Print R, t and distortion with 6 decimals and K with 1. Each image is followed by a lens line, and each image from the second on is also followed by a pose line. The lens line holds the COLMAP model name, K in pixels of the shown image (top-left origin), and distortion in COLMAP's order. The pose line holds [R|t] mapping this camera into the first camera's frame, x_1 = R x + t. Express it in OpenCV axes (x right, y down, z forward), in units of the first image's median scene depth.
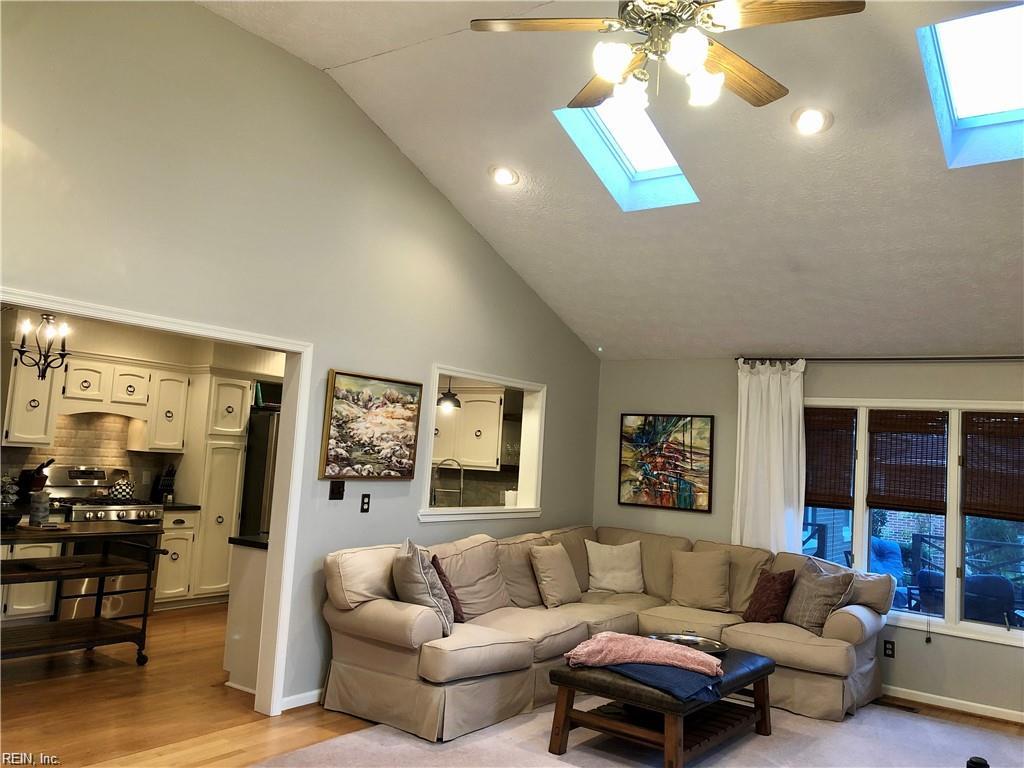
lens RADIAL K [[831.6, 0, 527.9], [0, 831.6, 373.3], [0, 0, 1]] dist [0.037299, -0.031700]
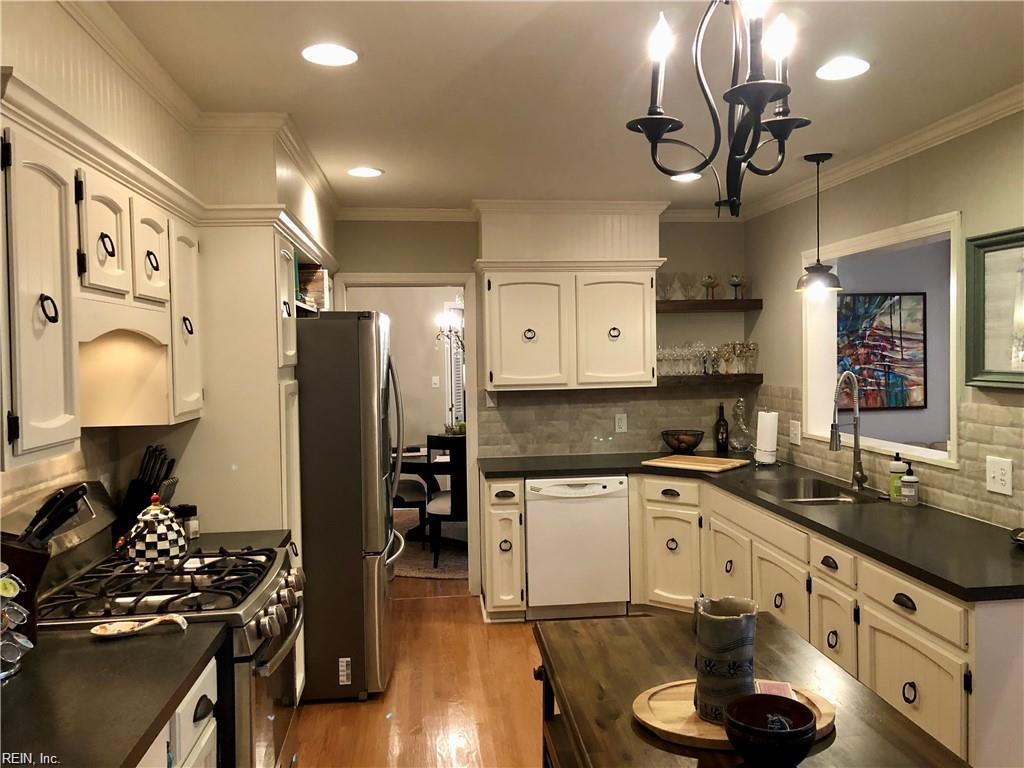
lens RADIAL K [[831.6, 0, 513.4], [0, 831.6, 380.3], [0, 0, 1]] dist [0.037299, -0.031700]
pose [[0.735491, -0.095554, 0.670762, -0.628122], [-0.003964, 0.989381, 0.145290, 0.017152], [-0.677523, -0.109518, 0.727302, 0.645129]]
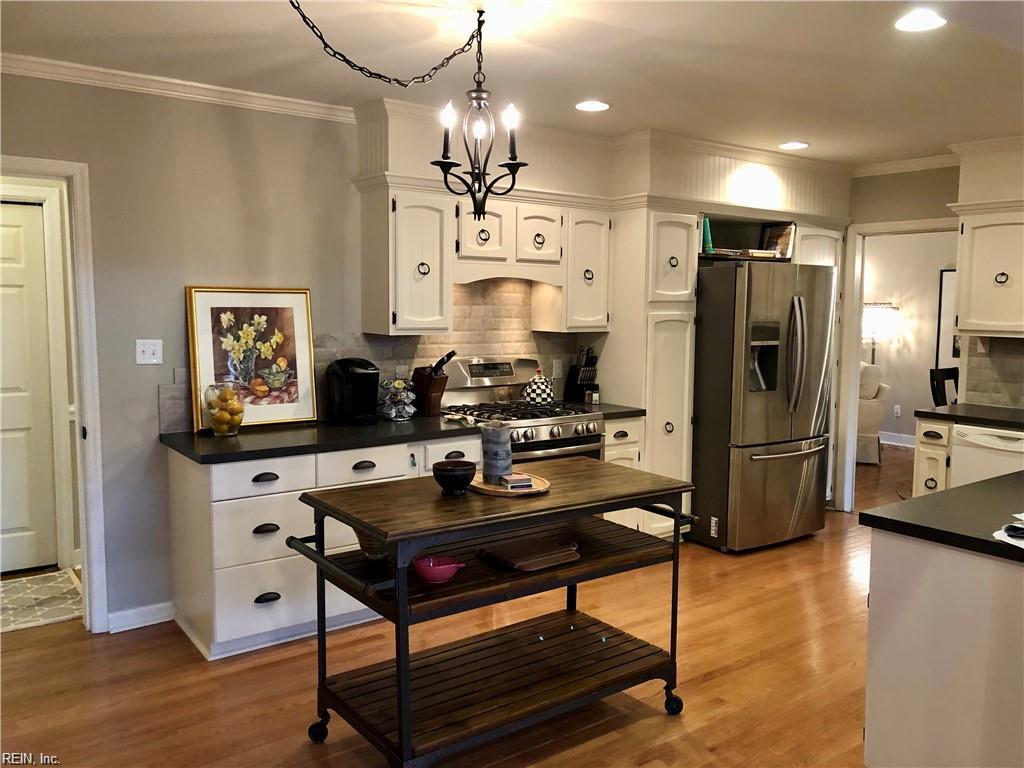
lens RADIAL K [[831.6, 0, 510.1], [0, 831.6, 383.8], [0, 0, 1]] dist [0.037299, -0.031700]
pose [[0.947888, -0.018460, -0.318067, -0.299600], [0.077678, 0.981584, 0.174525, 0.014881], [0.308988, -0.190137, 0.931866, 0.373654]]
